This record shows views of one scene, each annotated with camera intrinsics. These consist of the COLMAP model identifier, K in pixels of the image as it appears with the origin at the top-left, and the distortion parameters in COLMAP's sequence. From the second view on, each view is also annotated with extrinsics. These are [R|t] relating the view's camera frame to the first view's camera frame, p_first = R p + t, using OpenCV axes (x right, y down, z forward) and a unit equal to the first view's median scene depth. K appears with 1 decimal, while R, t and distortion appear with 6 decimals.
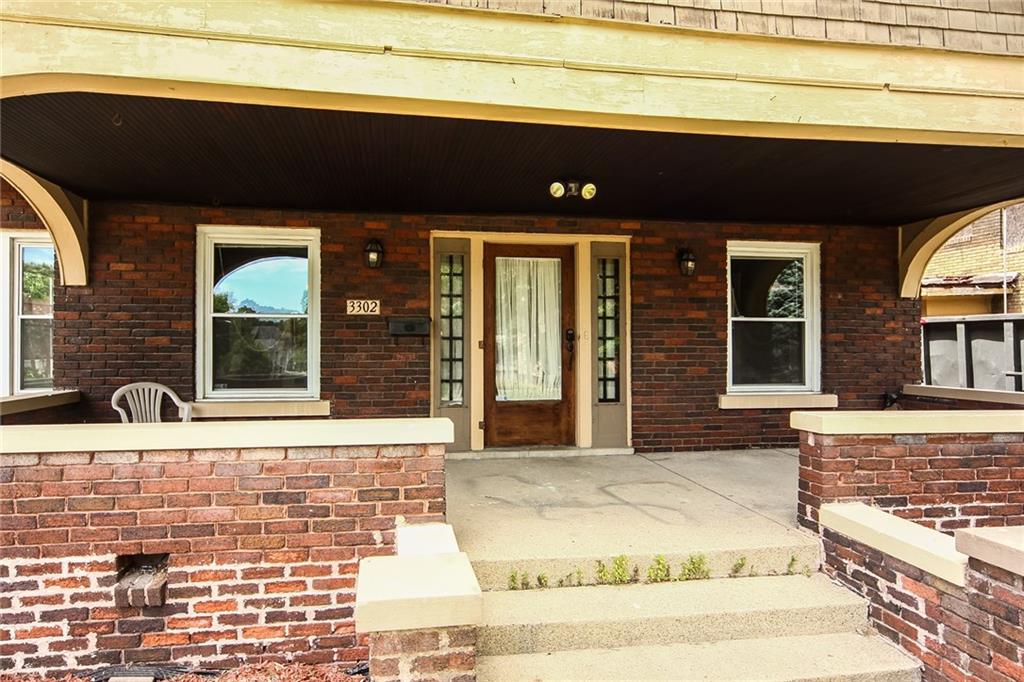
lens RADIAL K [[632.6, 0, 510.4], [0, 632.6, 322.5], [0, 0, 1]] dist [-0.007001, -0.001220]
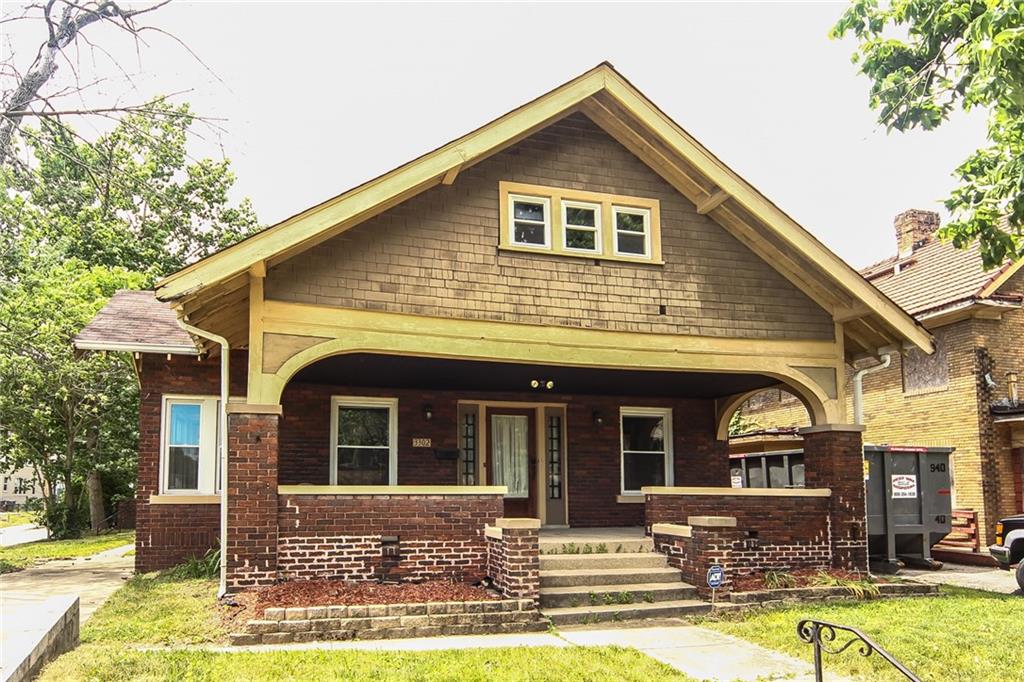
lens RADIAL K [[1155.7, 0, 512.0], [0, 1155.7, 341.0], [0, 0, 1]] dist [-0.019797, -0.004239]
pose [[0.981609, 0.024159, 0.189366, -0.698075], [0.001808, 0.990739, -0.135768, 0.154681], [-0.190892, 0.133613, 0.972475, -2.586575]]
